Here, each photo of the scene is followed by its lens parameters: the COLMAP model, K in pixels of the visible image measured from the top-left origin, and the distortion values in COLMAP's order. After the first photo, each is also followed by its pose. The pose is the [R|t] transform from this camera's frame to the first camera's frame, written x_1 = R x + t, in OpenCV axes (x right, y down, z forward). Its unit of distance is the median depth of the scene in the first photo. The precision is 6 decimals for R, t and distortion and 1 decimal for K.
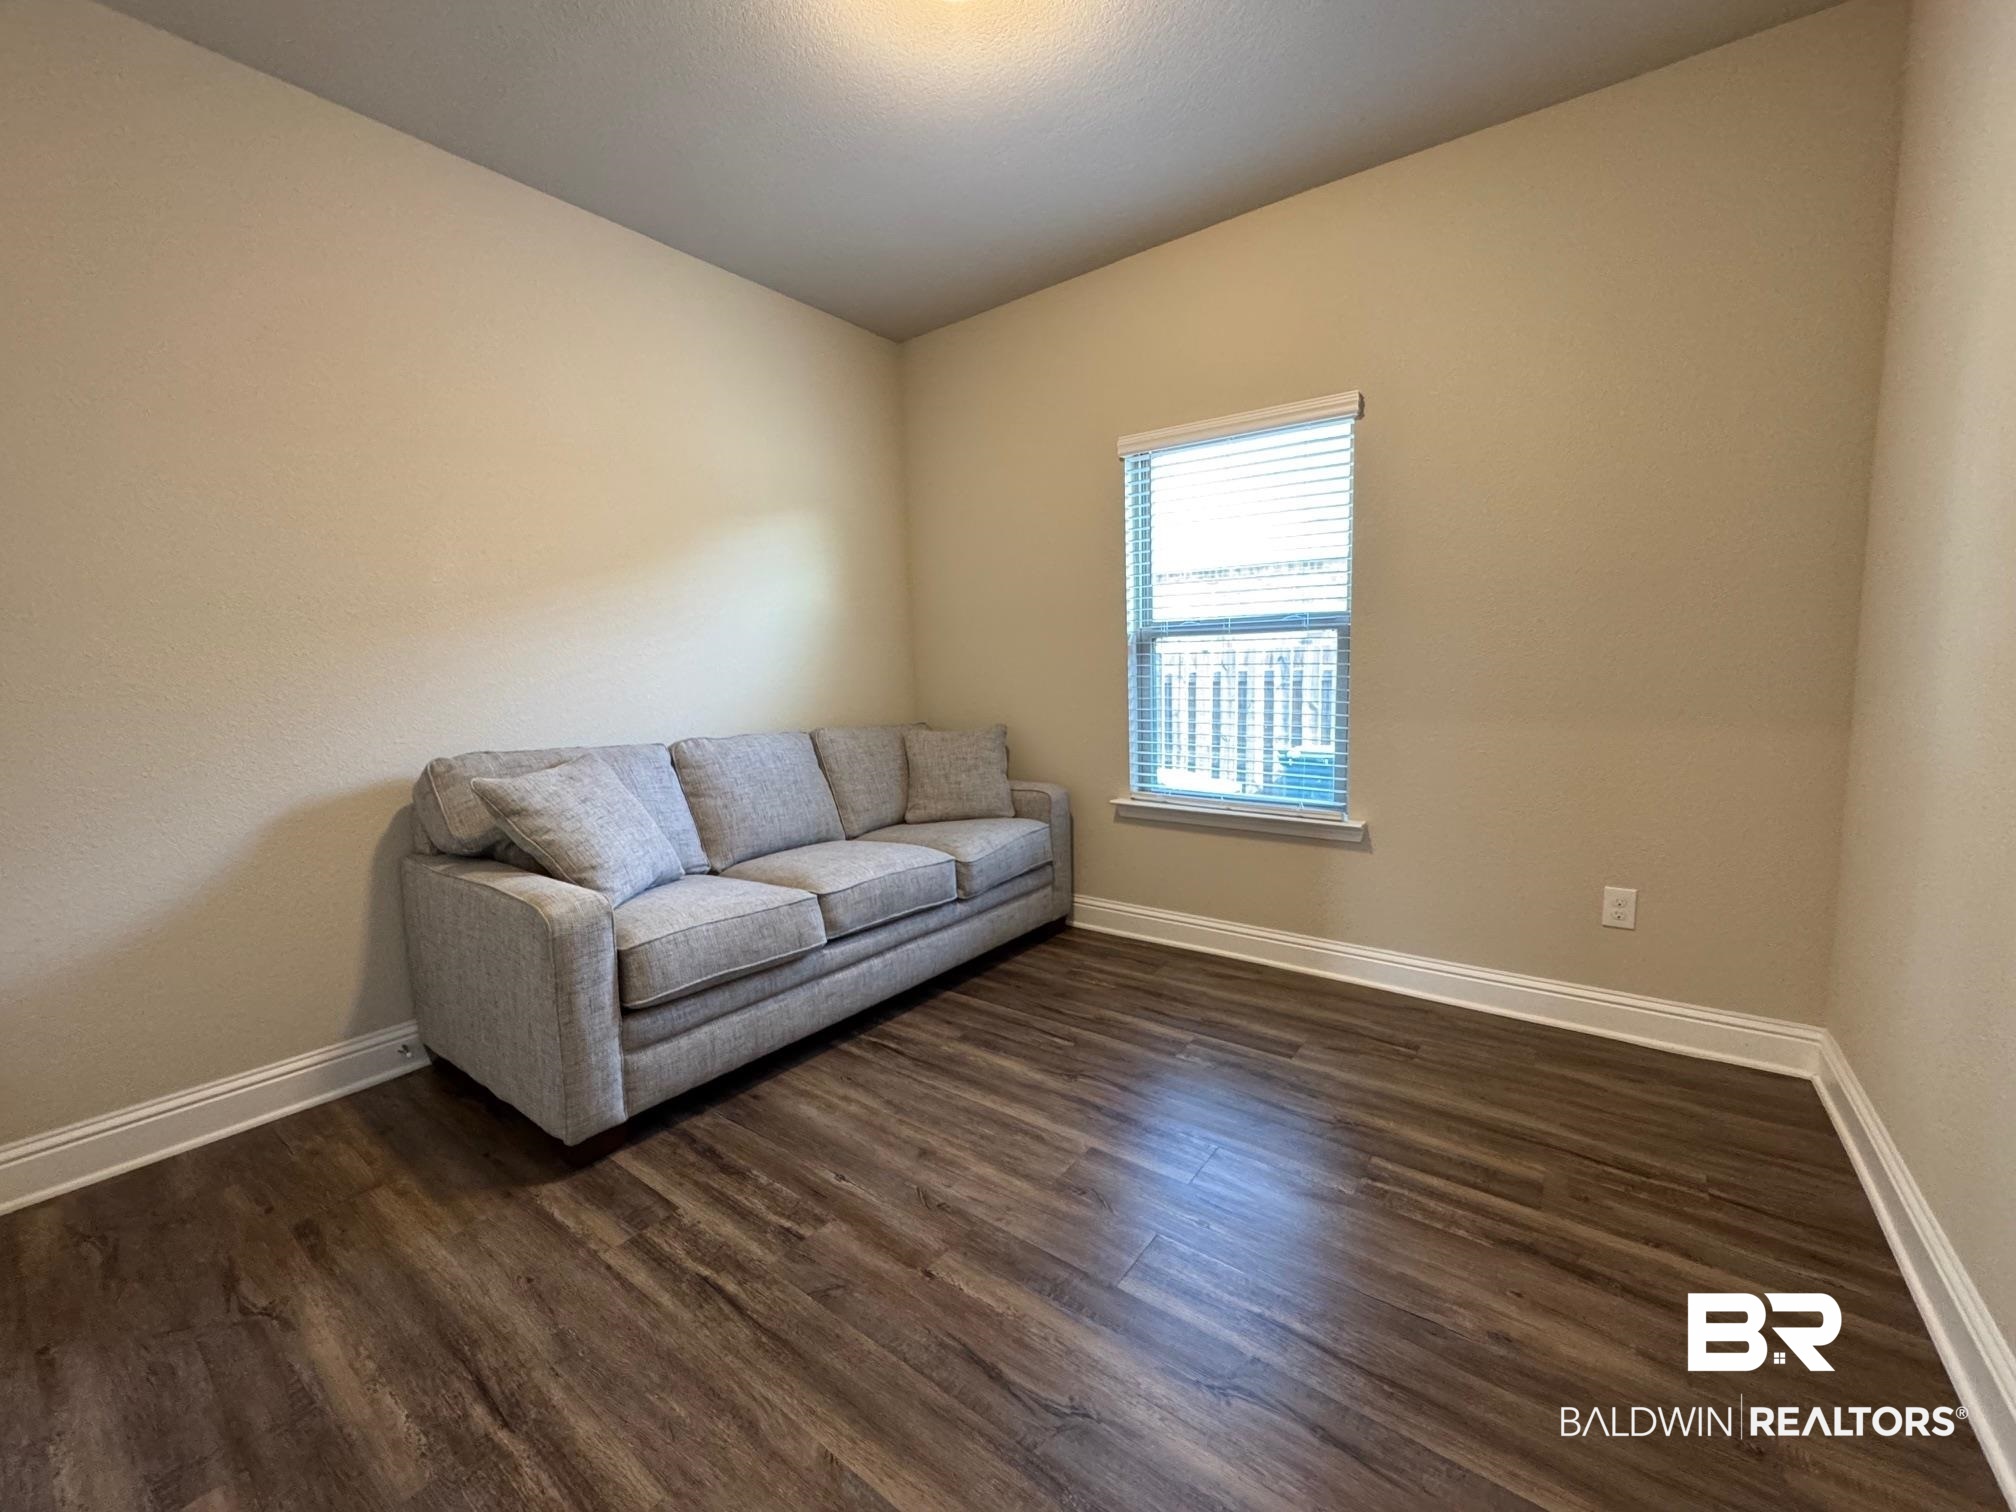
lens RADIAL K [[805.4, 0, 1008.0], [0, 805.4, 756.0], [0, 0, 1]] dist [-0.003800, 0.000591]
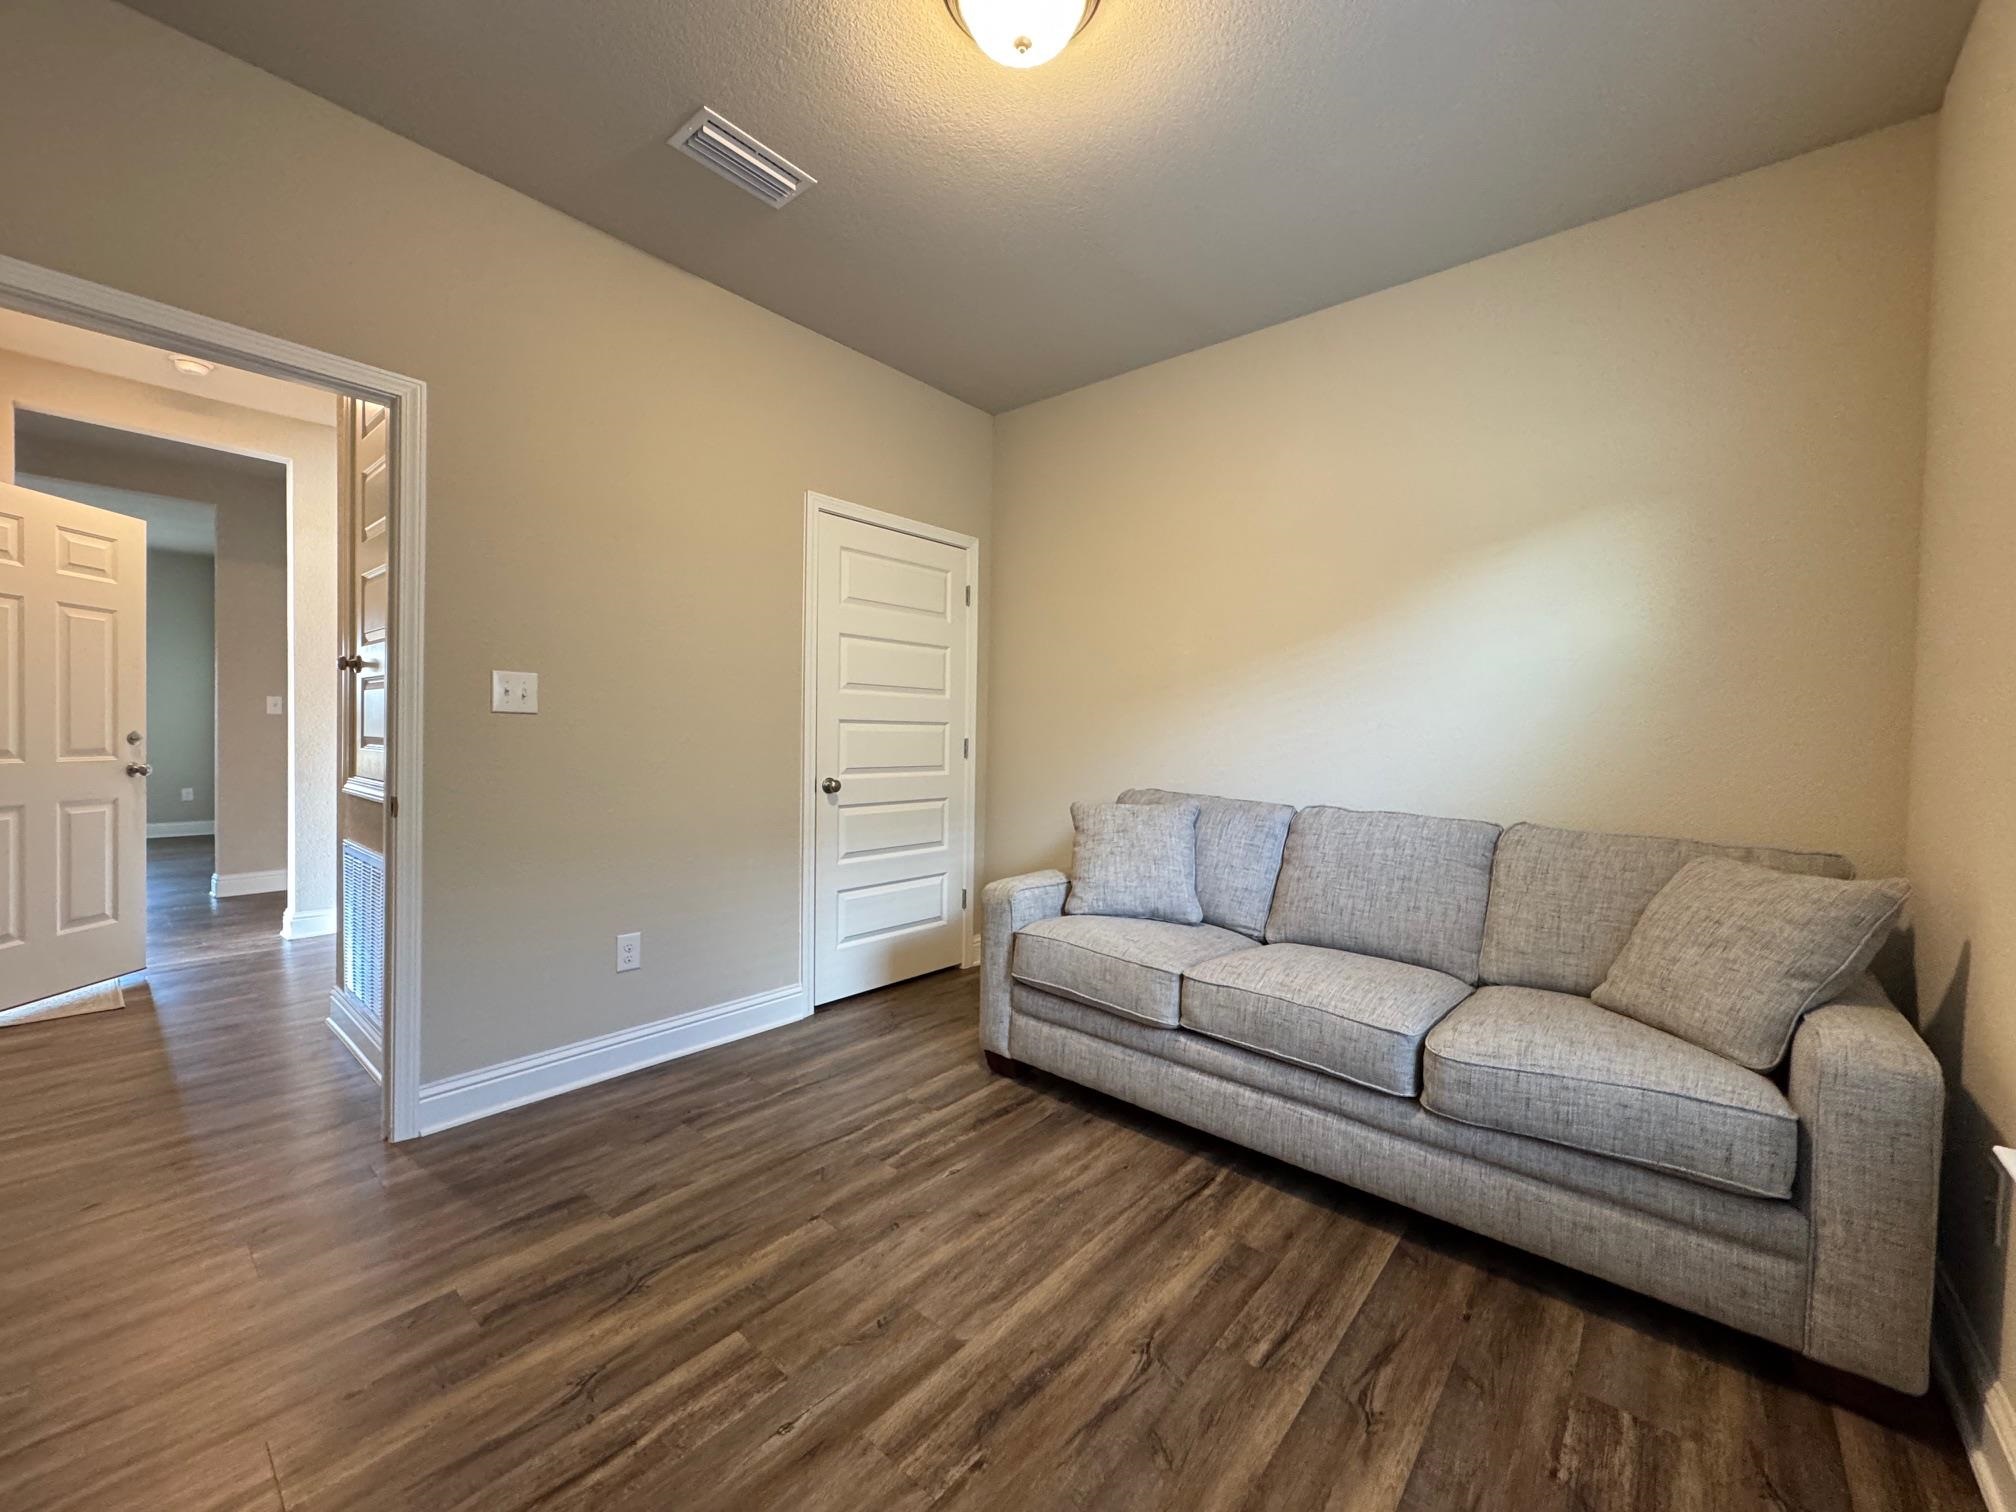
lens RADIAL K [[805.4, 0, 1008.0], [0, 805.4, 756.0], [0, 0, 1]] dist [-0.003800, 0.000591]
pose [[-0.072502, 0.049414, -0.996143, 0.730219], [-0.127357, 0.990137, 0.058386, -0.110353], [0.989204, 0.131099, -0.065494, 0.878788]]
